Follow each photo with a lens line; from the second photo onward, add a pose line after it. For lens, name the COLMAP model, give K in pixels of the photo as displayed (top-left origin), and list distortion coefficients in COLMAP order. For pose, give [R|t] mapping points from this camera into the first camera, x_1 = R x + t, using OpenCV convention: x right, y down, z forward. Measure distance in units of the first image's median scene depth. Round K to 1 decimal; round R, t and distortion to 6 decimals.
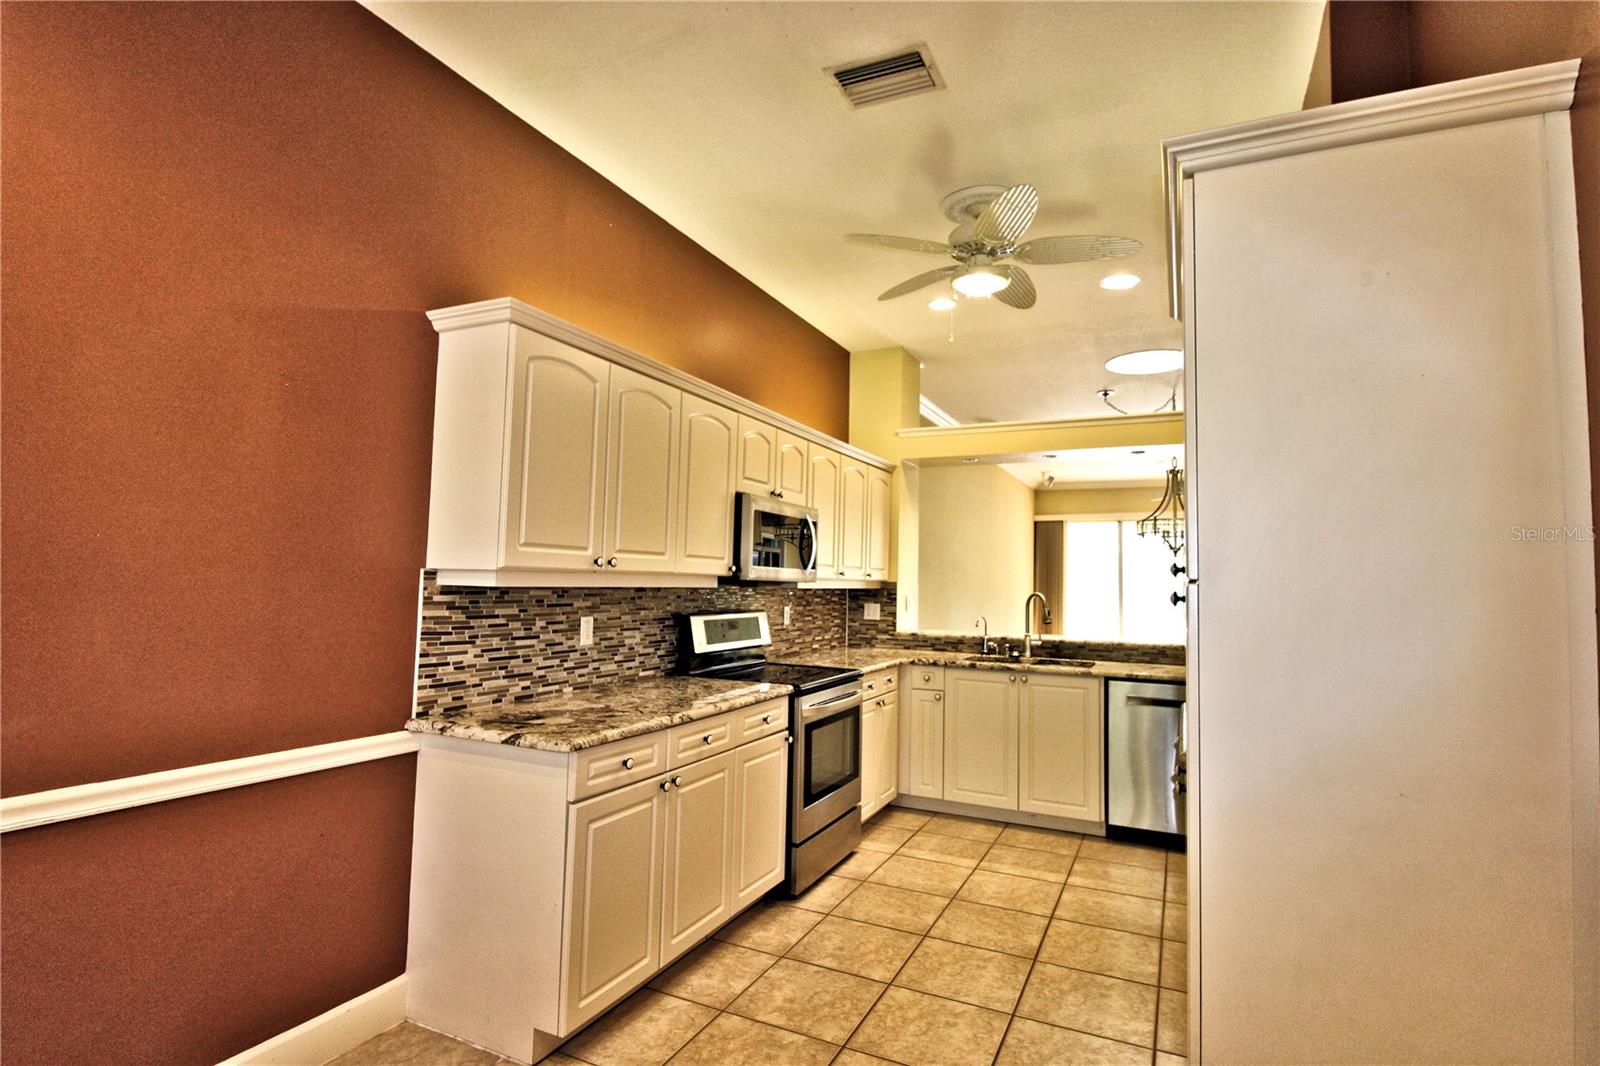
lens RADIAL K [[797.7, 0, 808.1], [0, 797.7, 531.1], [0, 0, 1]] dist [-0.001017, -0.000512]
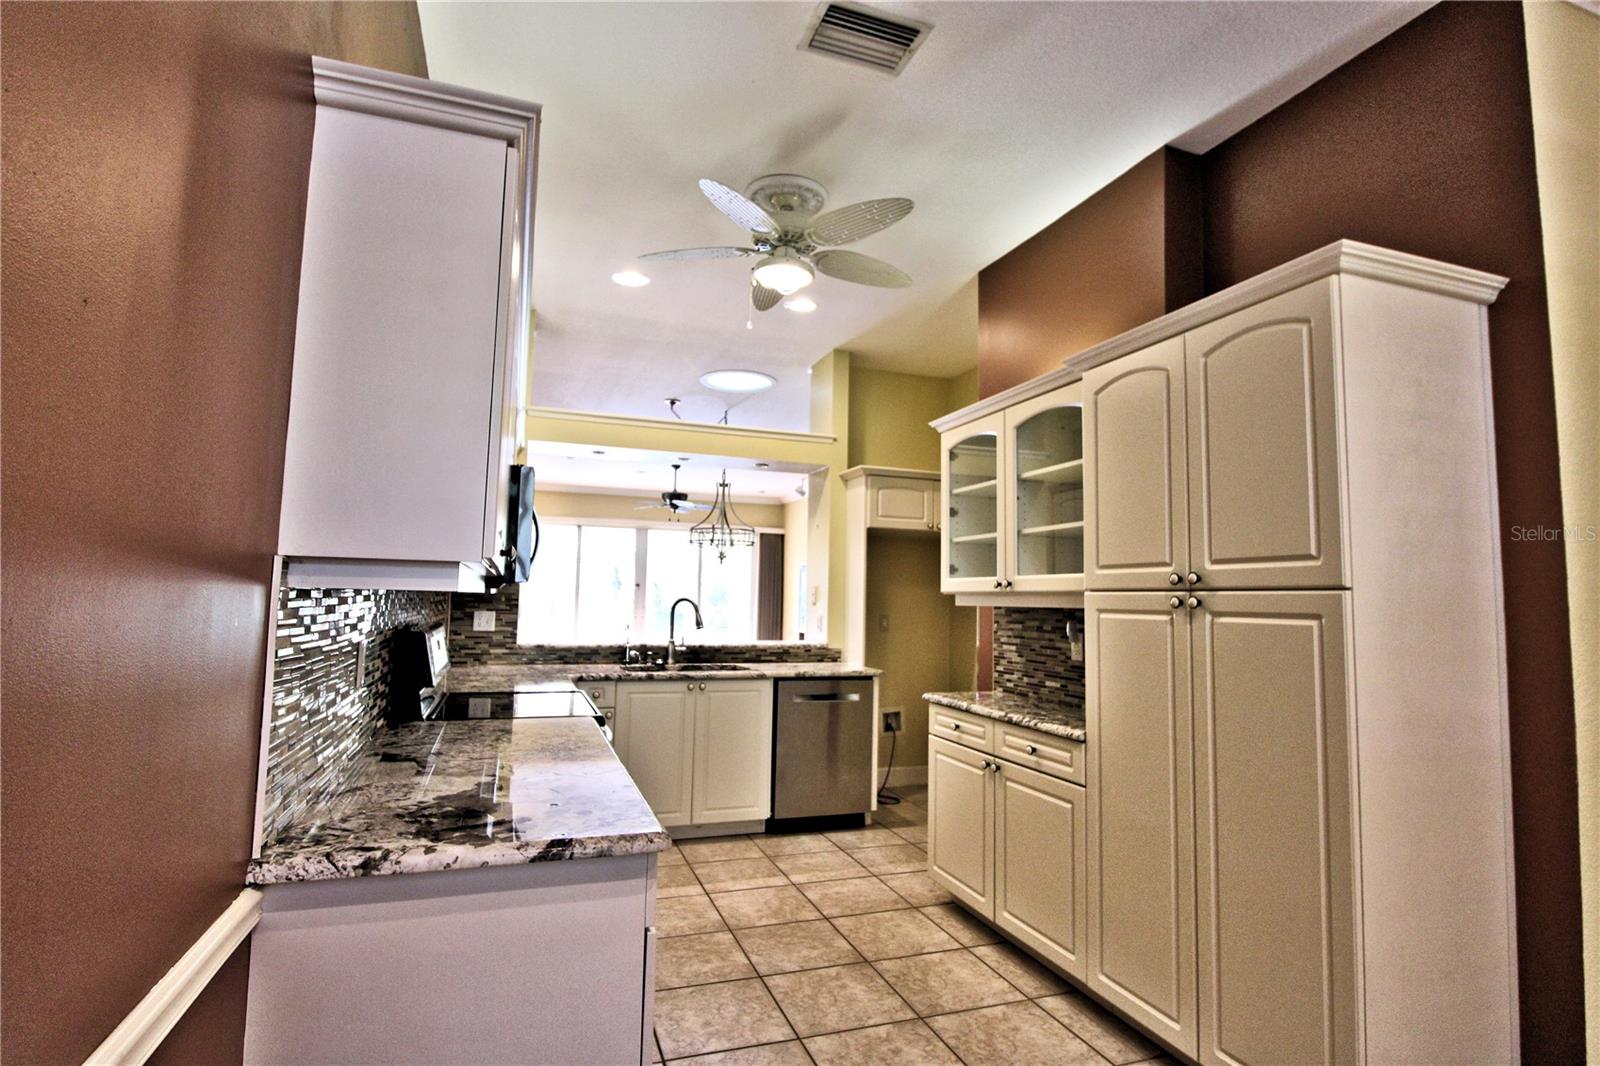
lens RADIAL K [[797.7, 0, 808.1], [0, 797.7, 531.1], [0, 0, 1]] dist [-0.001017, -0.000512]
pose [[0.708712, 0.053300, 0.703481, -0.396256], [-0.050248, 0.998423, -0.025026, 0.017575], [-0.703706, -0.017612, 0.710273, 0.269150]]
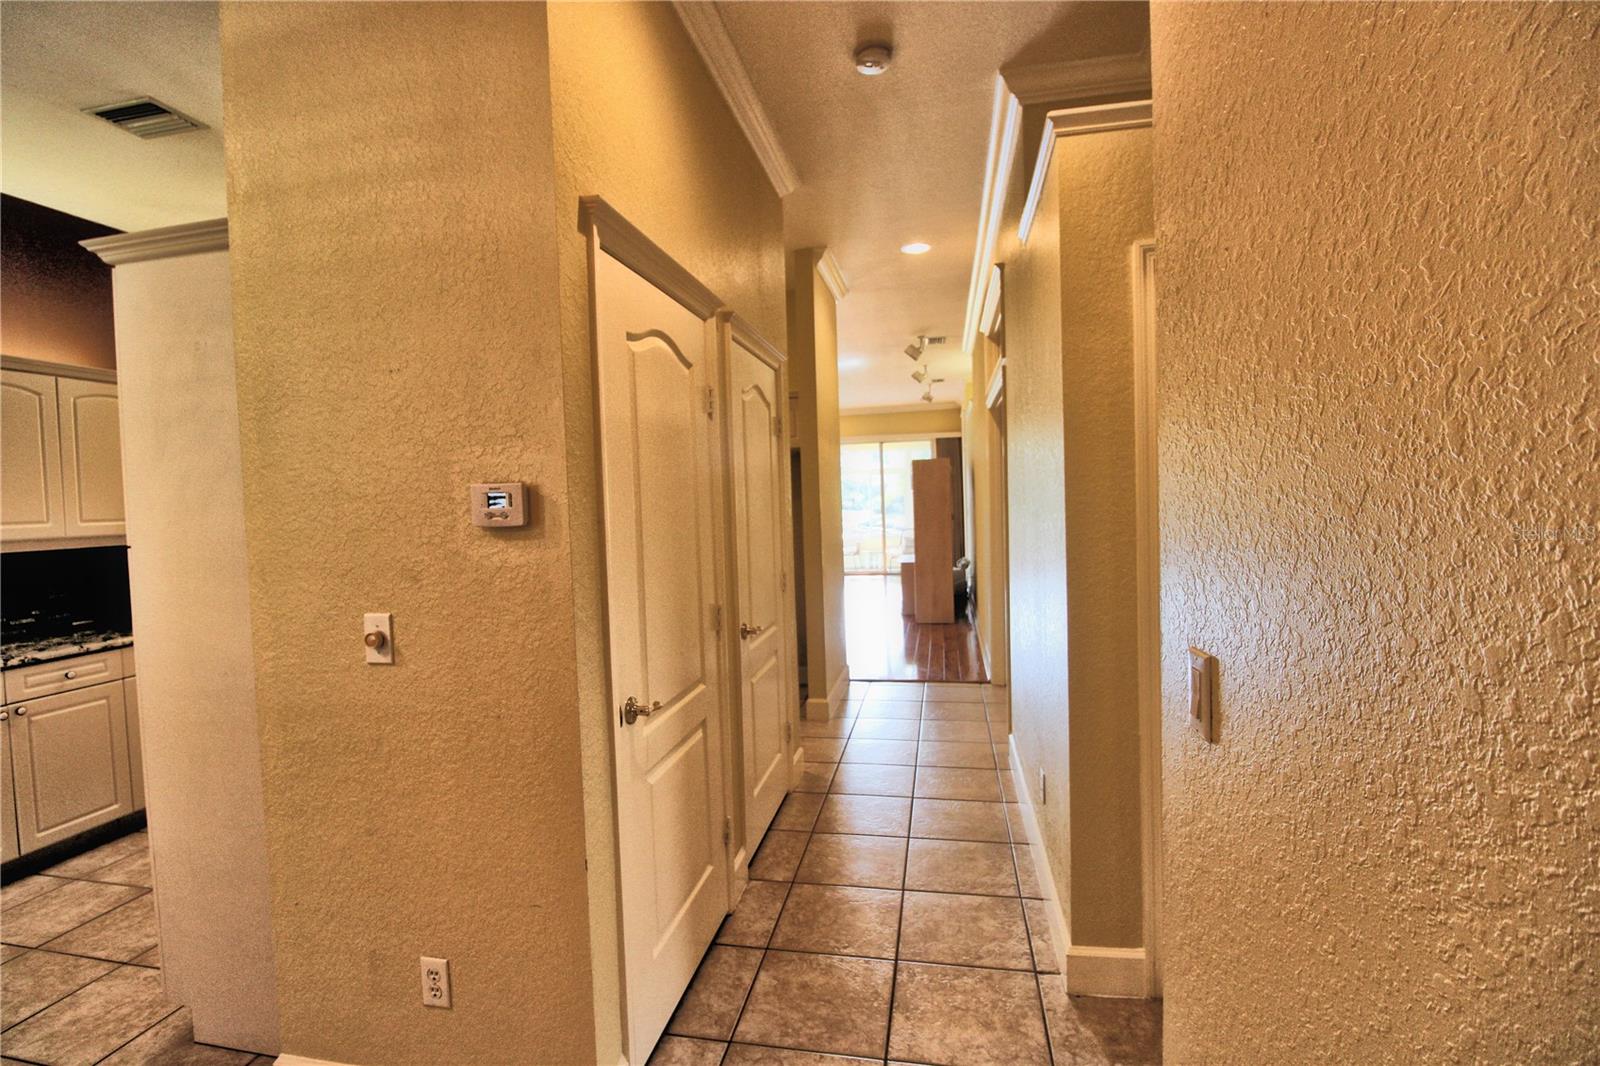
lens RADIAL K [[773.5, 0, 795.5], [0, 773.5, 540.0], [0, 0, 1]] dist [-0.027191, -0.000049]
pose [[0.968930, -0.067972, 0.237812, 0.028593], [0.043011, 0.993152, 0.108623, -0.000906], [-0.243567, -0.095020, 0.965218, -0.014911]]
